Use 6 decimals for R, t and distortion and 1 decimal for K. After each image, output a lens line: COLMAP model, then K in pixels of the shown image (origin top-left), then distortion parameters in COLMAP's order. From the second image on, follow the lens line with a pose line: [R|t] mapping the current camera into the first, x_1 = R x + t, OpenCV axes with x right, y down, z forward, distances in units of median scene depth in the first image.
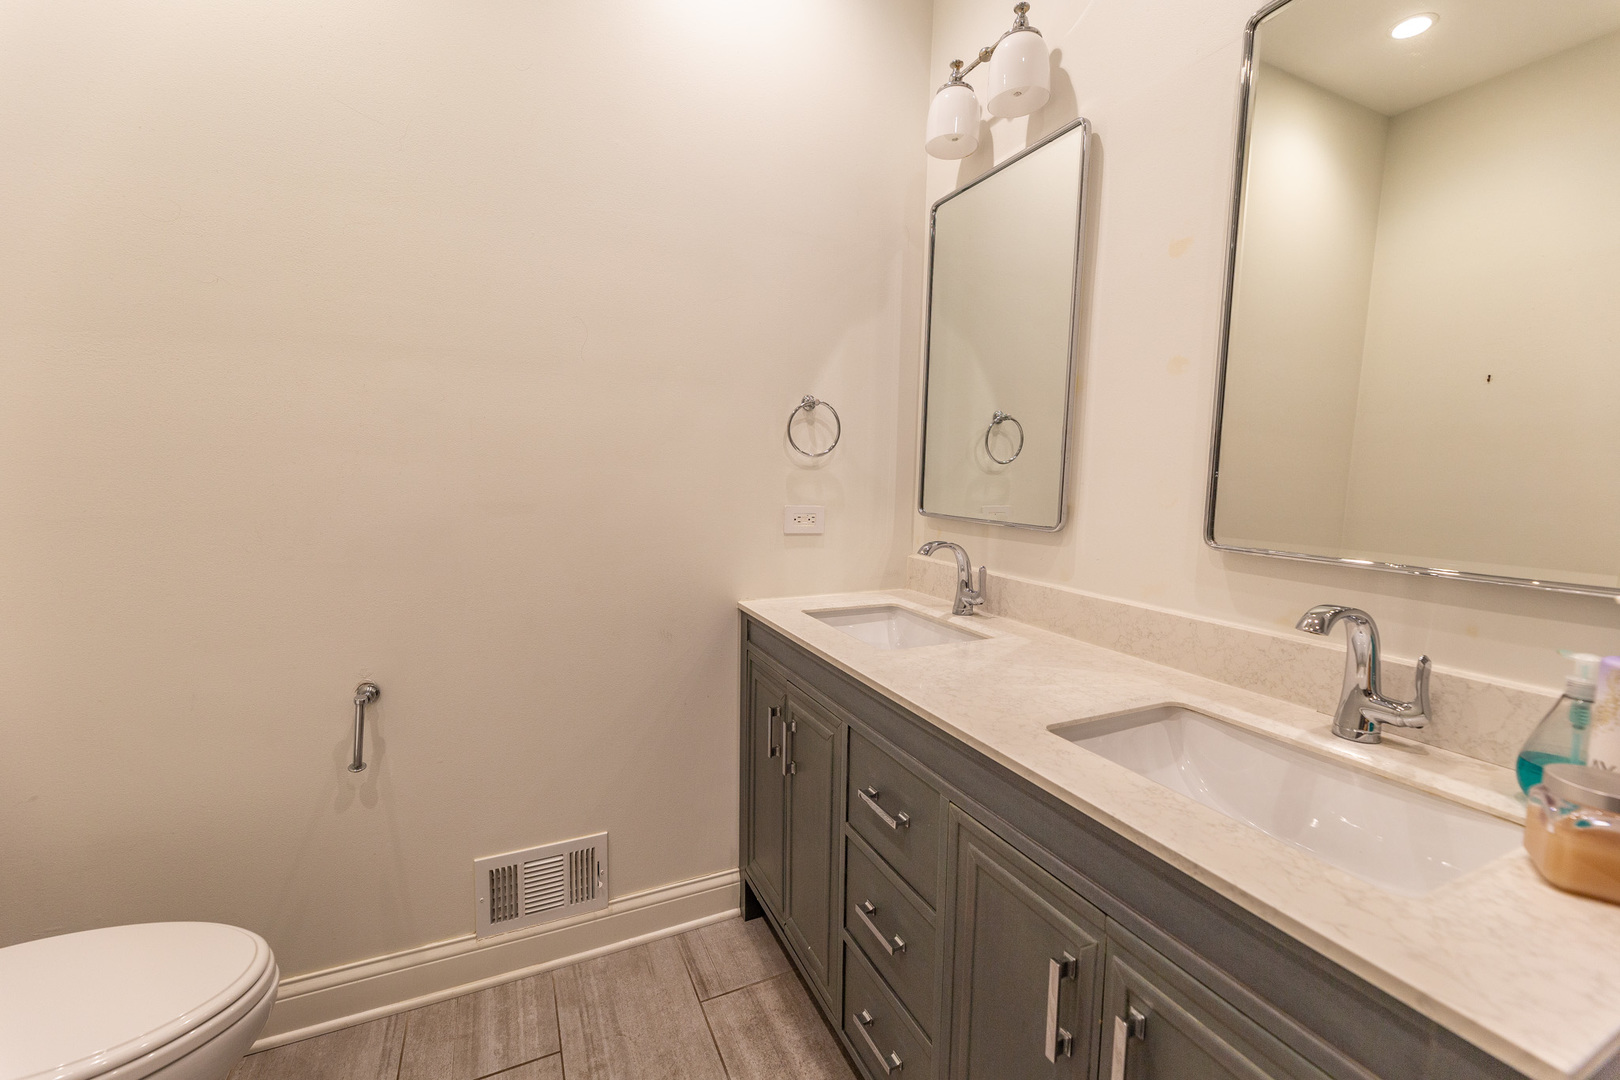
lens RADIAL K [[657.7, 0, 811.0], [0, 657.7, 538.5], [0, 0, 1]] dist [-0.000282, -0.000363]
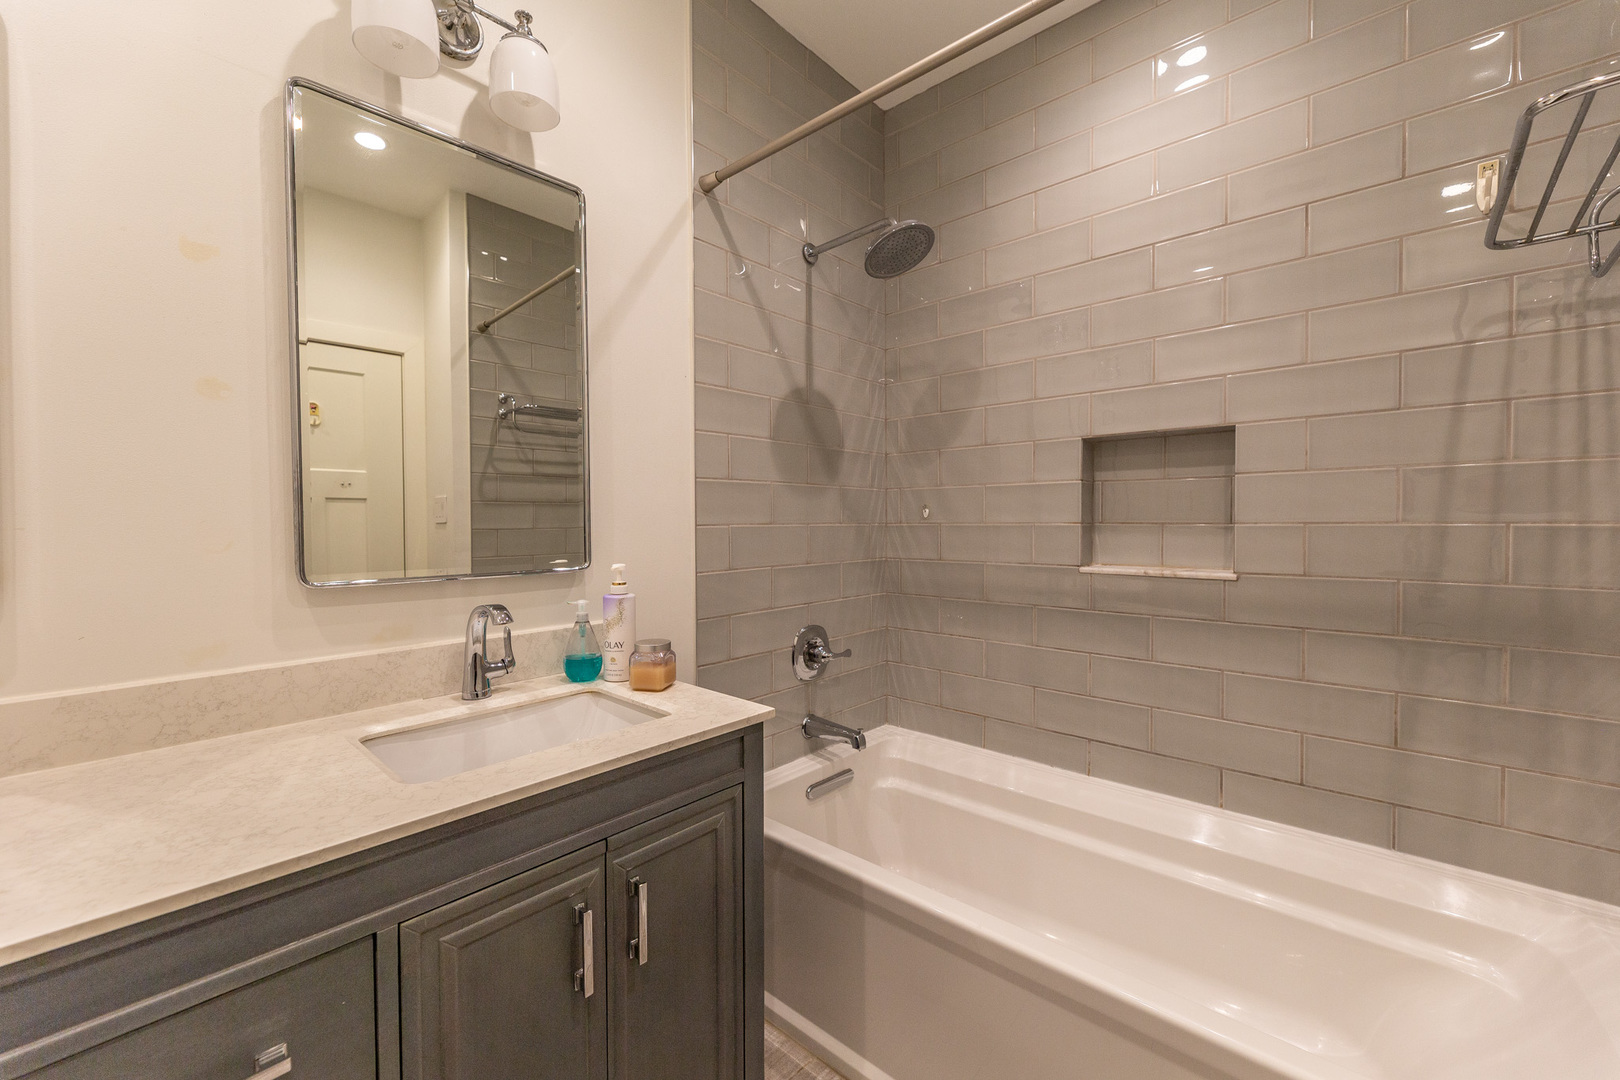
lens RADIAL K [[657.7, 0, 811.8], [0, 657.7, 532.9], [0, 0, 1]] dist [-0.000282, -0.000363]
pose [[-0.380201, -0.041158, 0.923988, -0.636694], [0.087439, 0.992936, 0.080209, -0.086658], [-0.920762, 0.111288, -0.373916, 0.705120]]
